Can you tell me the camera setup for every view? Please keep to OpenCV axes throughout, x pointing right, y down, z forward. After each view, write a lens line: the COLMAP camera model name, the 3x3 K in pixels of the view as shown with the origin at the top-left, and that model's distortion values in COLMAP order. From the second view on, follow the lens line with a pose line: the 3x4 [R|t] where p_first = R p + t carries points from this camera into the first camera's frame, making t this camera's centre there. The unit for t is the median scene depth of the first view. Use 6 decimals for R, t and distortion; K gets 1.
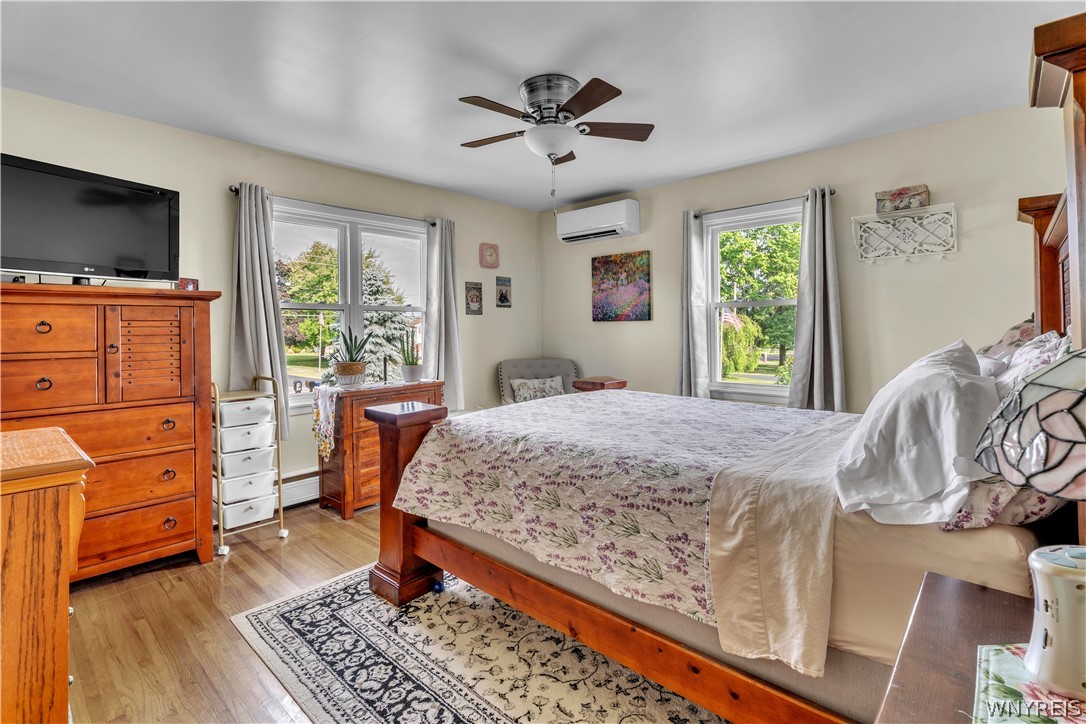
lens RADIAL K [[494.6, 0, 521.6], [0, 494.6, 331.4], [0, 0, 1]] dist [0.007639, -0.003758]
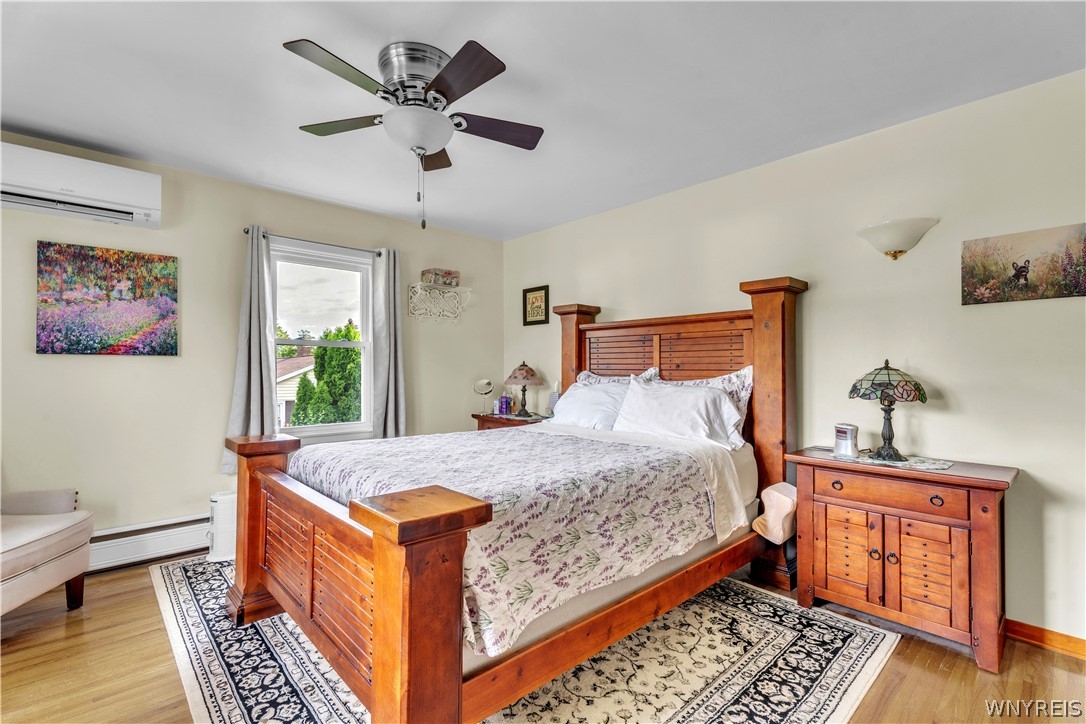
lens RADIAL K [[494.6, 0, 540.8], [0, 494.6, 362.2], [0, 0, 1]] dist [0.007639, -0.003758]
pose [[0.070530, 0.020458, 0.997300, -0.940011], [0.001773, 0.999786, -0.020634, 0.005950], [-0.997508, 0.003224, 0.070478, 0.970445]]
